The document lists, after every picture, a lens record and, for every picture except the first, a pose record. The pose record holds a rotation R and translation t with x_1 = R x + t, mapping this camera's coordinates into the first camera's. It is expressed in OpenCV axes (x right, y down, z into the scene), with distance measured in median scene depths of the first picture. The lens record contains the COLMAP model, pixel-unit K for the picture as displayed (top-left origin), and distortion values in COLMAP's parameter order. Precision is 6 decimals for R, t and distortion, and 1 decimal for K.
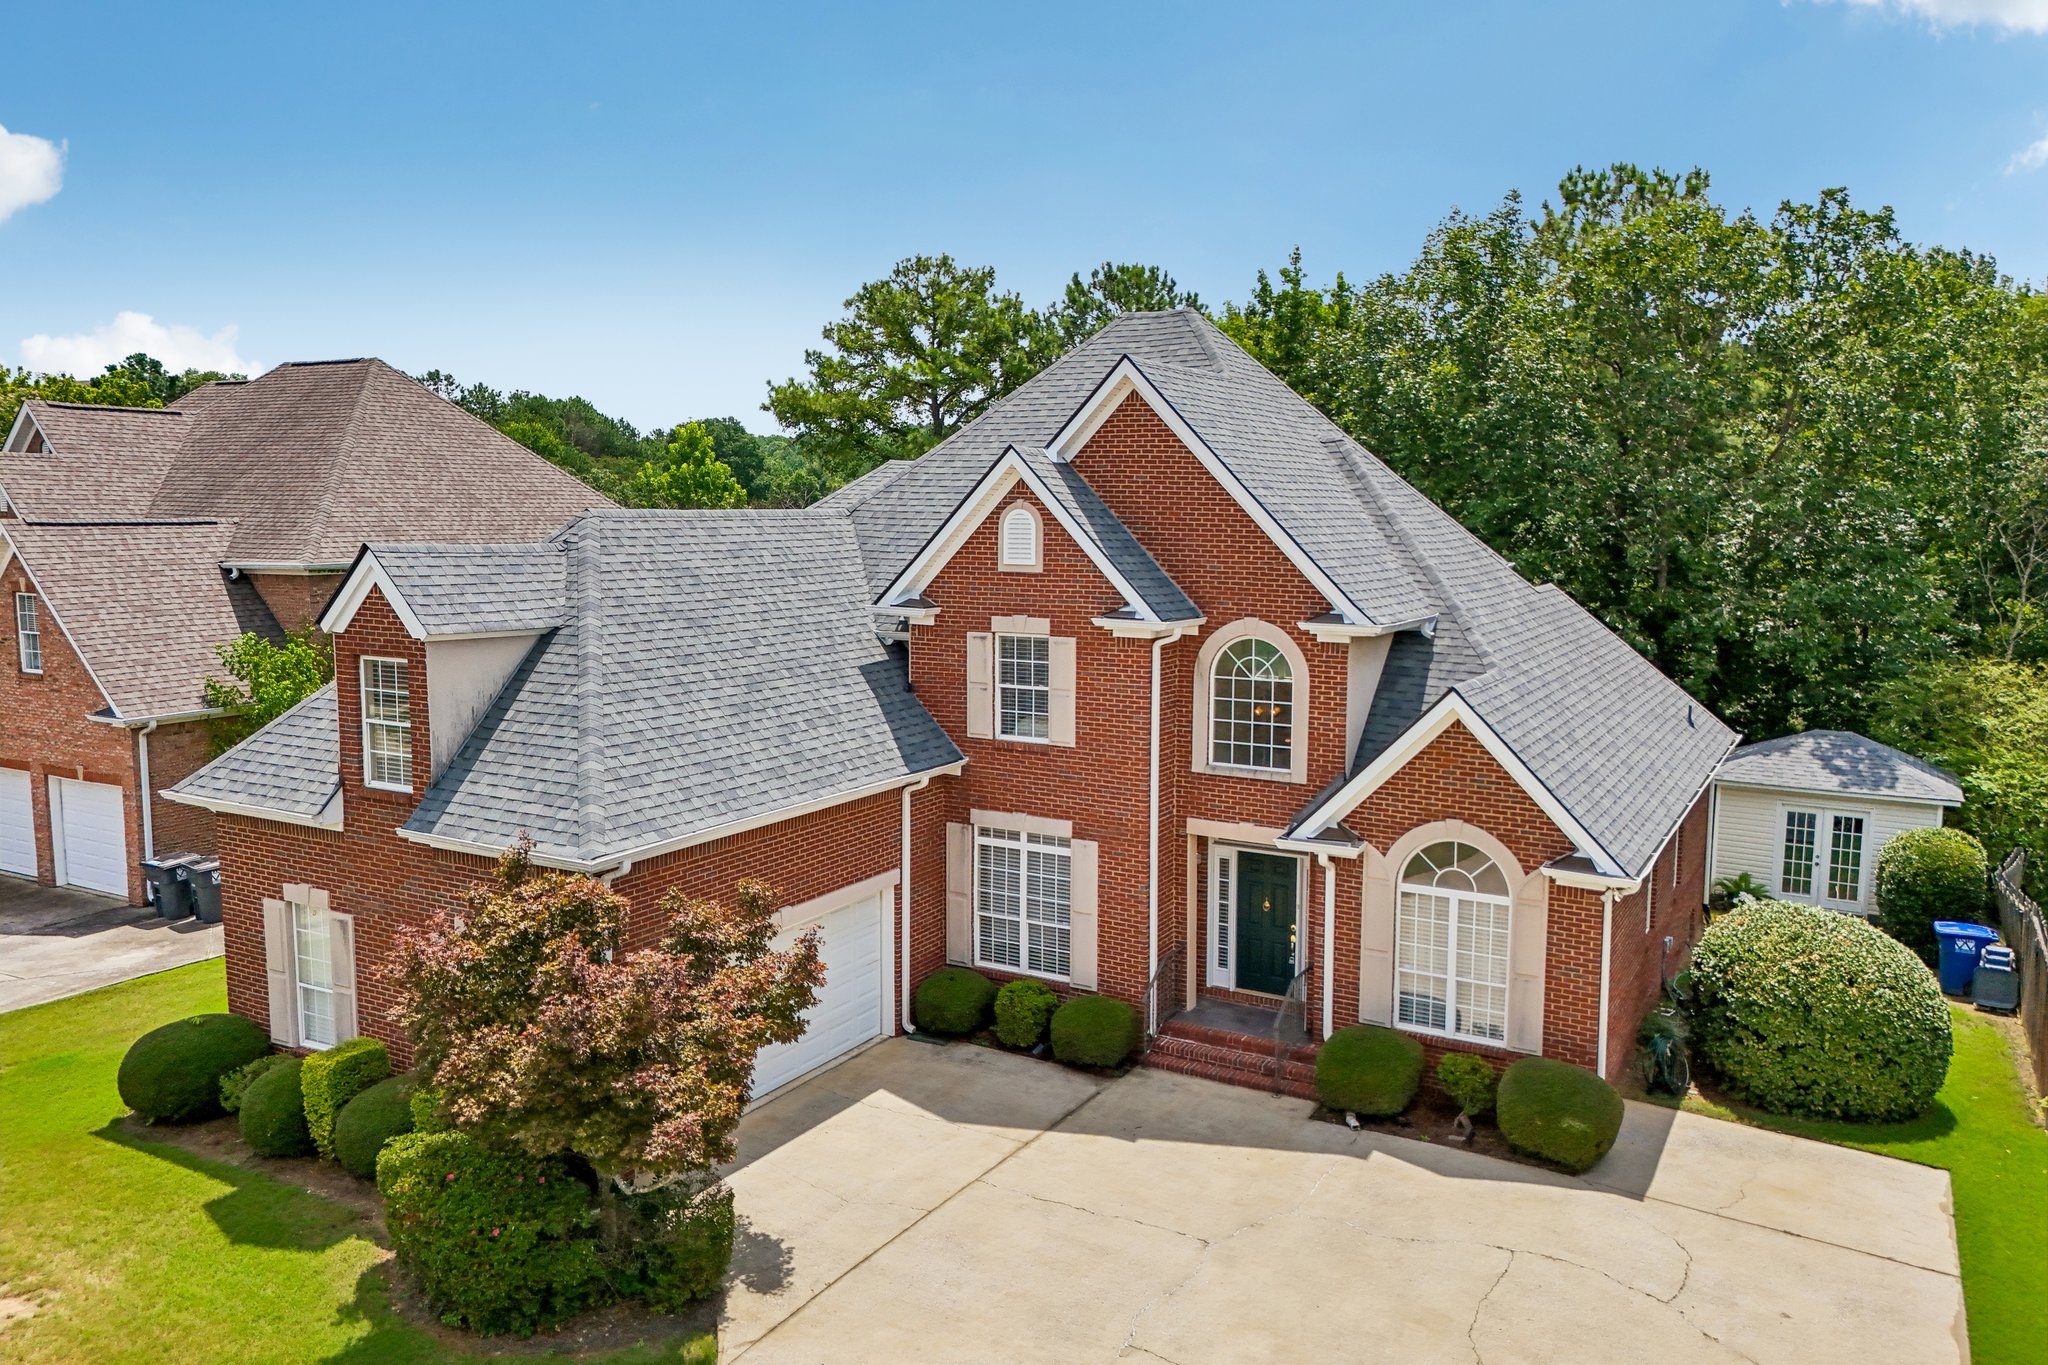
lens RADIAL K [[1508.6, 0, 1033.3], [0, 1508.6, 668.4], [0, 0, 1]] dist [0.068651, -0.060432]
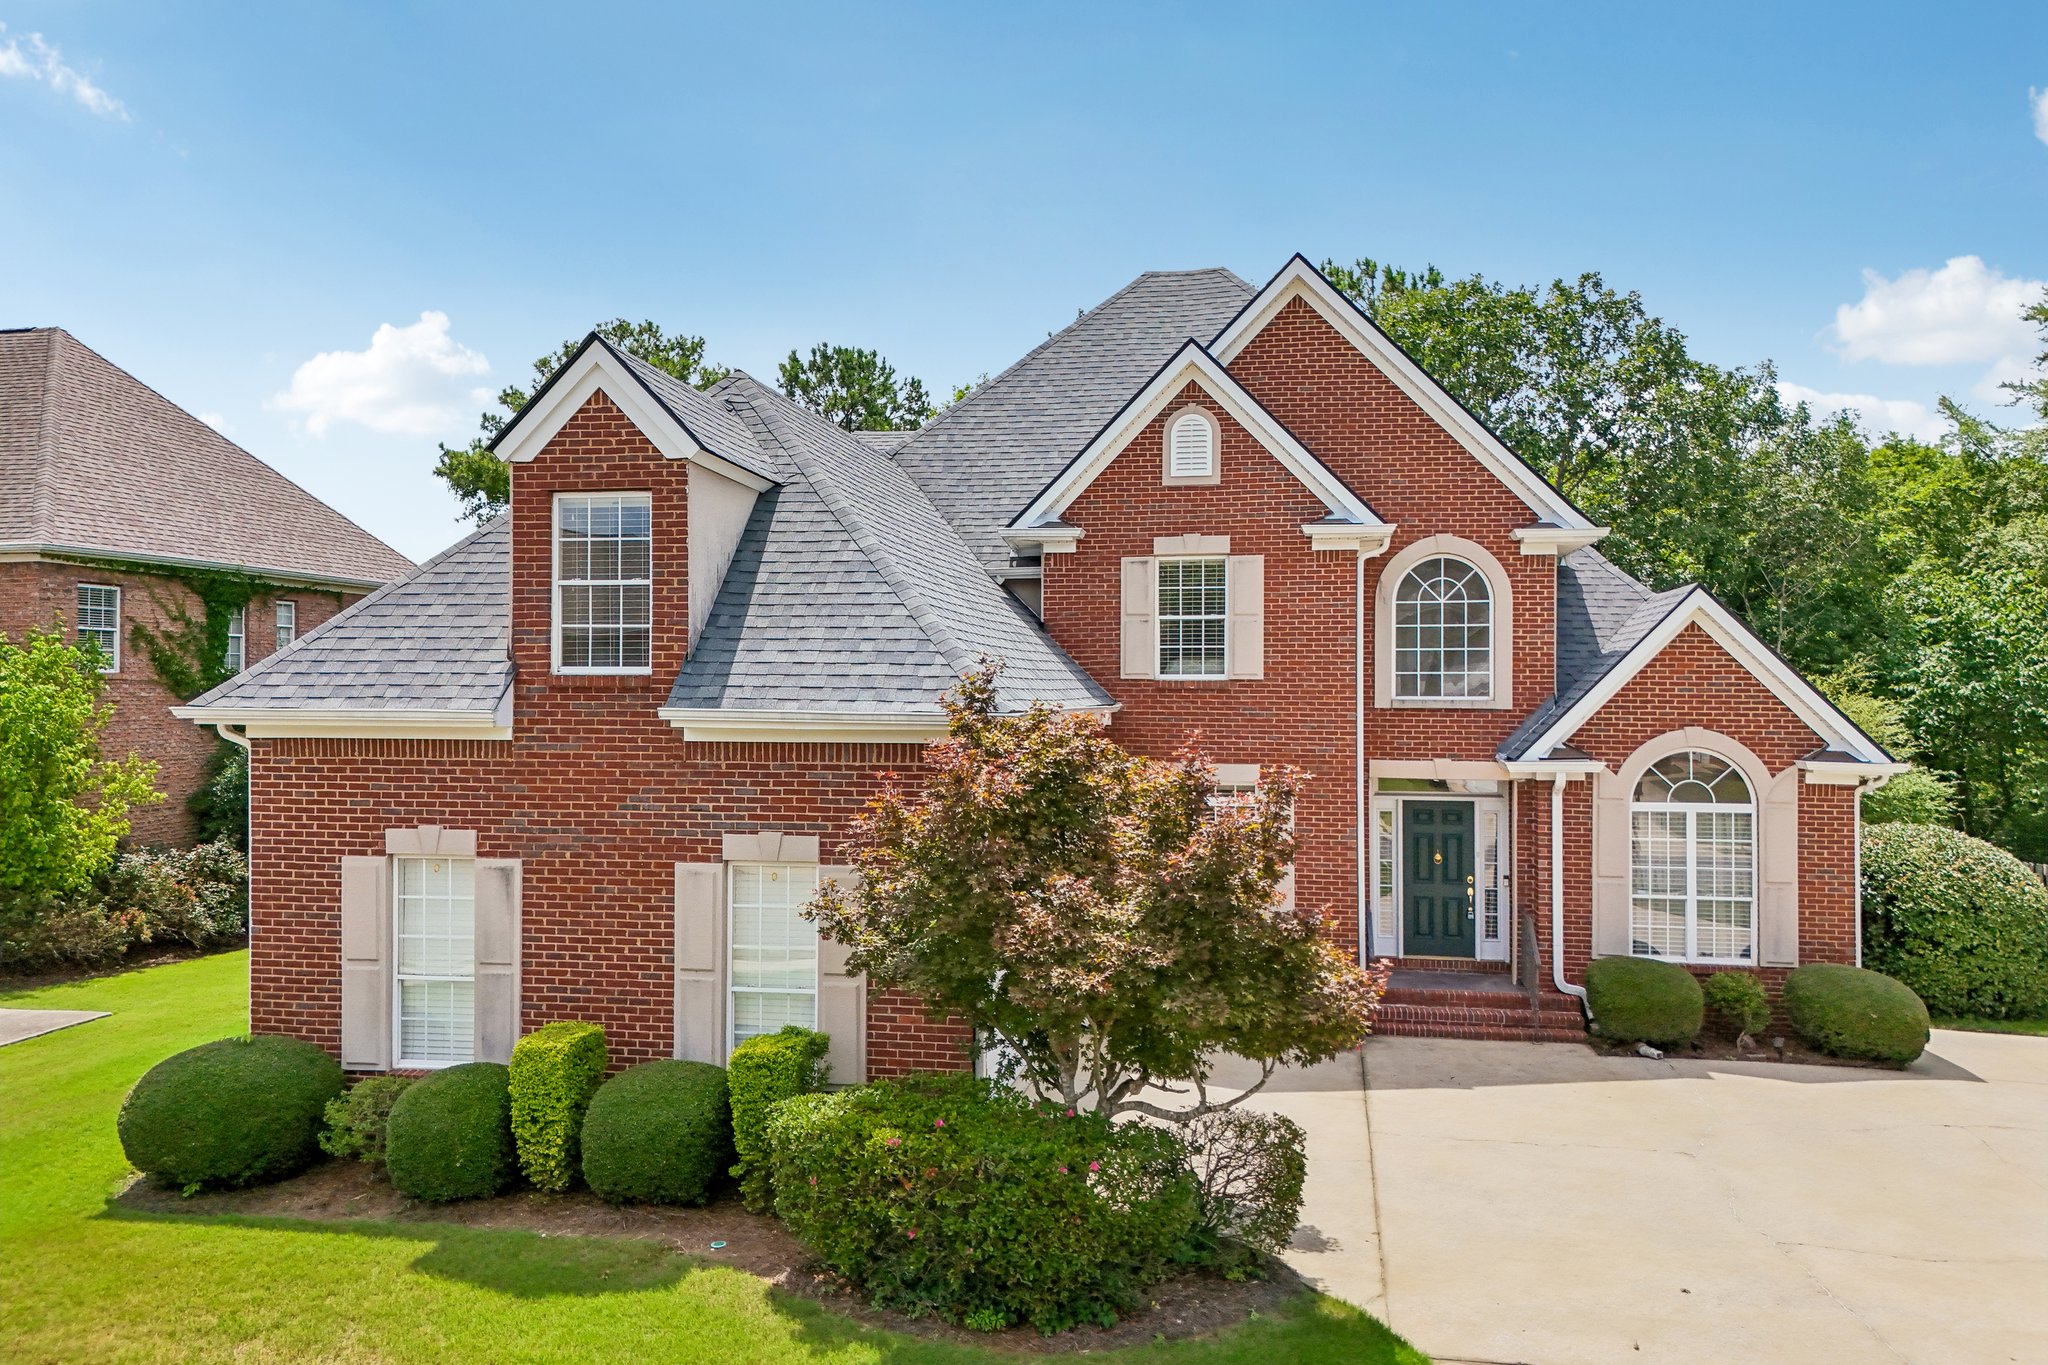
lens RADIAL K [[1508.6, 0, 1026.7], [0, 1508.6, 682.8], [0, 0, 1]] dist [0.068651, -0.060432]
pose [[0.943123, -0.002005, 0.332439, -0.399845], [0.039249, 0.993660, -0.105353, 0.142789], [-0.330120, 0.112409, 0.937222, 0.213314]]
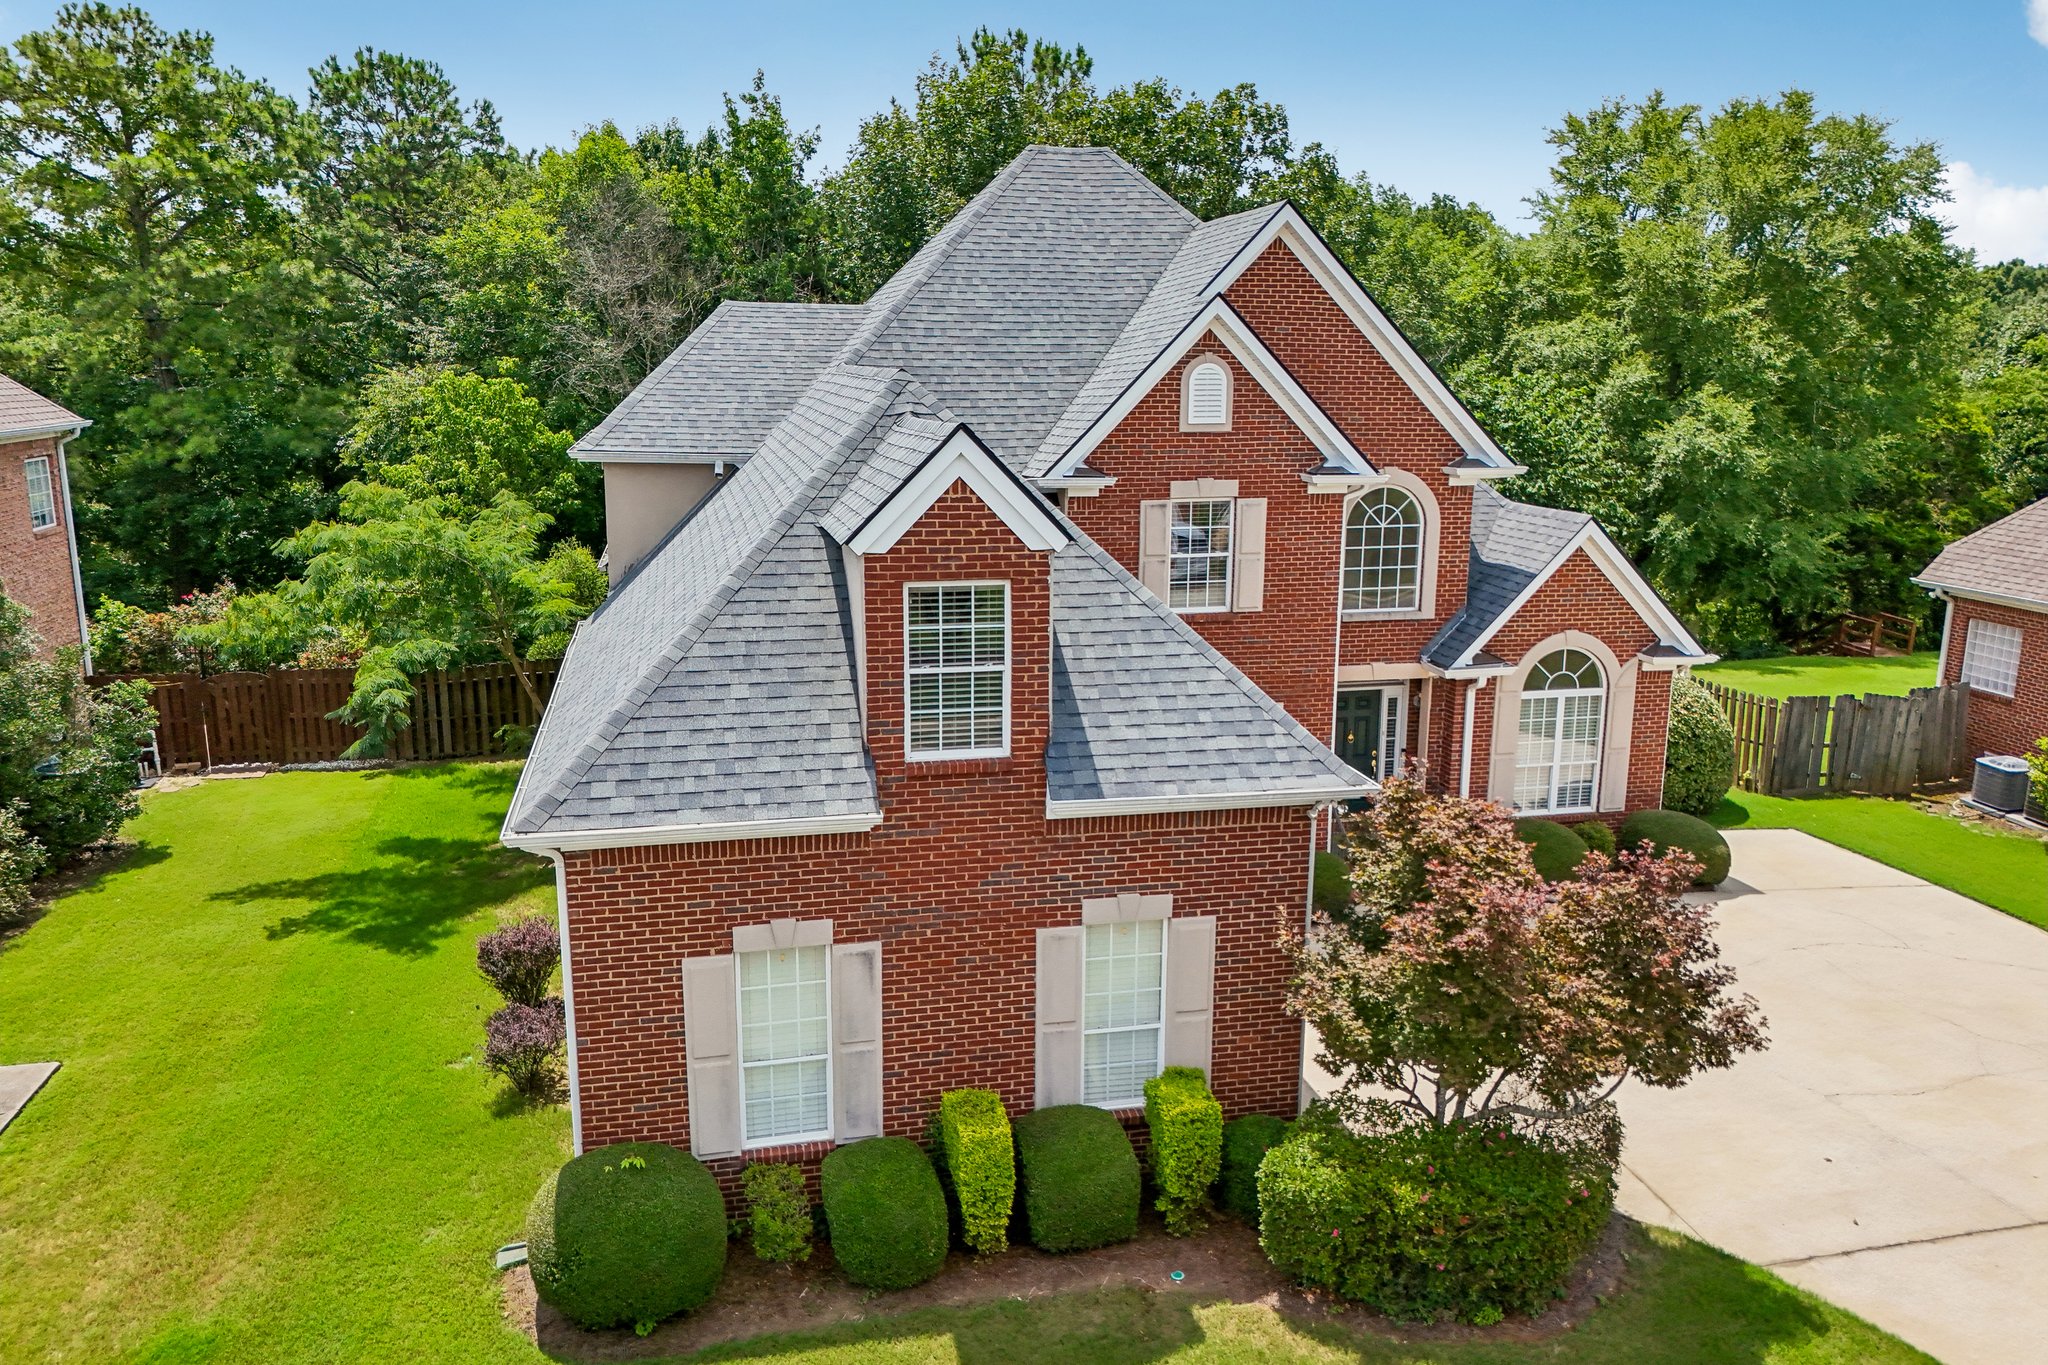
lens RADIAL K [[1508.6, 0, 1030.2], [0, 1508.6, 676.5], [0, 0, 1]] dist [0.068651, -0.060432]
pose [[0.738625, -0.141684, 0.659059, -0.739196], [0.072368, 0.988679, 0.131441, -0.045436], [-0.670221, -0.049391, 0.740516, 0.371065]]
